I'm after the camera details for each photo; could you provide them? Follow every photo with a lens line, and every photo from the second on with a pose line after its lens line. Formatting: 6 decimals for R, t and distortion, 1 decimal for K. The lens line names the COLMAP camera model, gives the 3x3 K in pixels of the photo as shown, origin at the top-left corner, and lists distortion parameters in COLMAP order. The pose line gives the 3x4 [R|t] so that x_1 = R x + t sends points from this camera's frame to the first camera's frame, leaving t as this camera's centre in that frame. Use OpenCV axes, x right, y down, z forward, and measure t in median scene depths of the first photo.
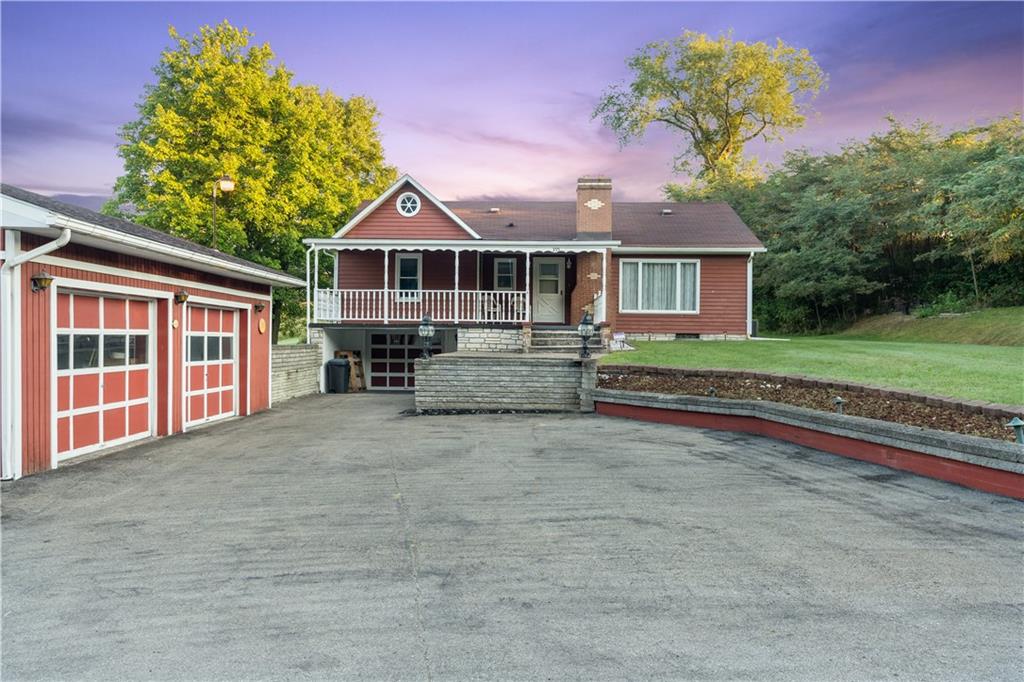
lens RADIAL K [[733.5, 0, 512.0], [0, 733.5, 341.0], [0, 0, 1]] dist [0.003241, -0.000113]
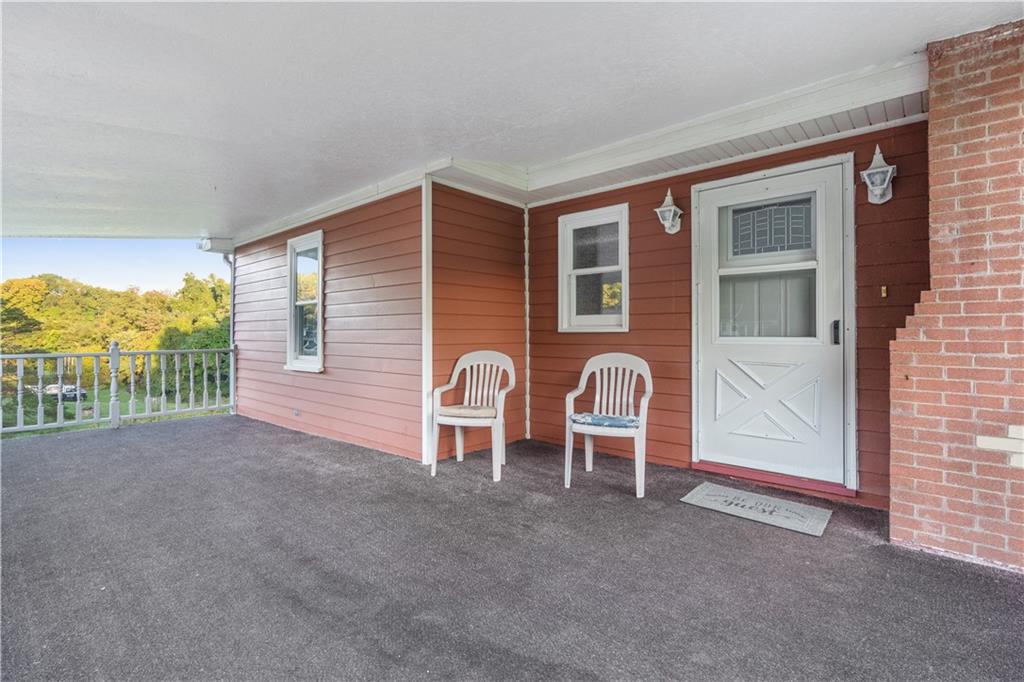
lens RADIAL K [[469.5, 0, 512.0], [0, 469.5, 341.0], [0, 0, 1]] dist [0.000173, 0.000031]
pose [[0.768524, -0.002748, -0.639815, 0.085597], [0.007754, 0.999957, 0.005018, -0.067514], [0.639774, -0.008818, 0.768513, 0.882597]]
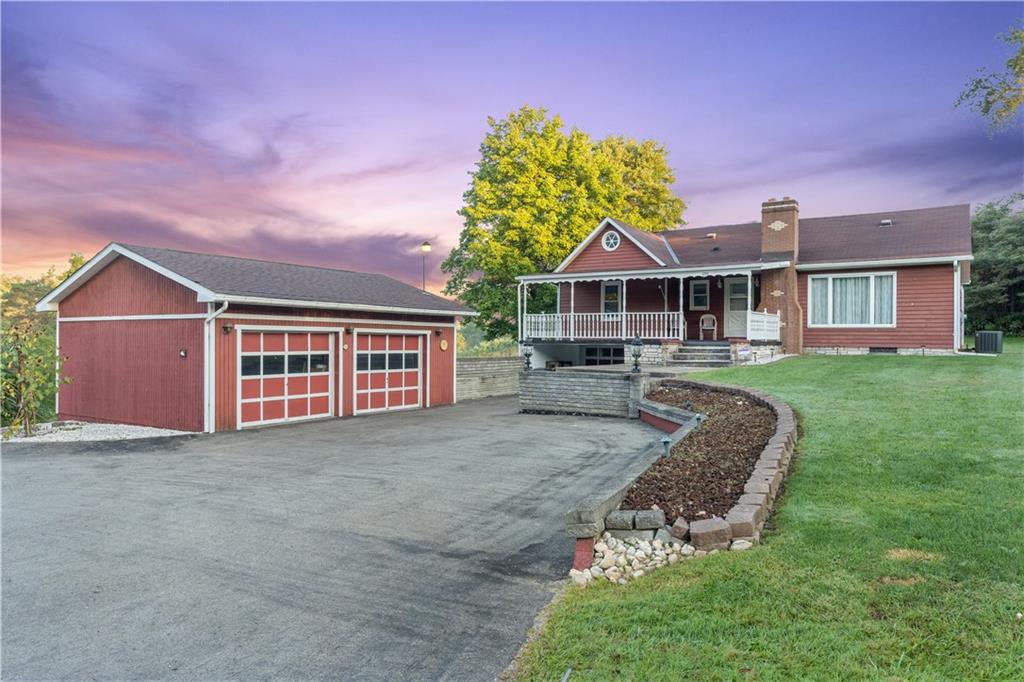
lens RADIAL K [[665.7, 0, 512.0], [0, 665.7, 341.0], [0, 0, 1]] dist [0.000454, 0.000310]
pose [[0.849598, -0.003193, -0.527421, 0.298565], [-0.000668, 0.999974, -0.007129, -0.012738], [0.527430, 0.006409, 0.849574, -0.019650]]
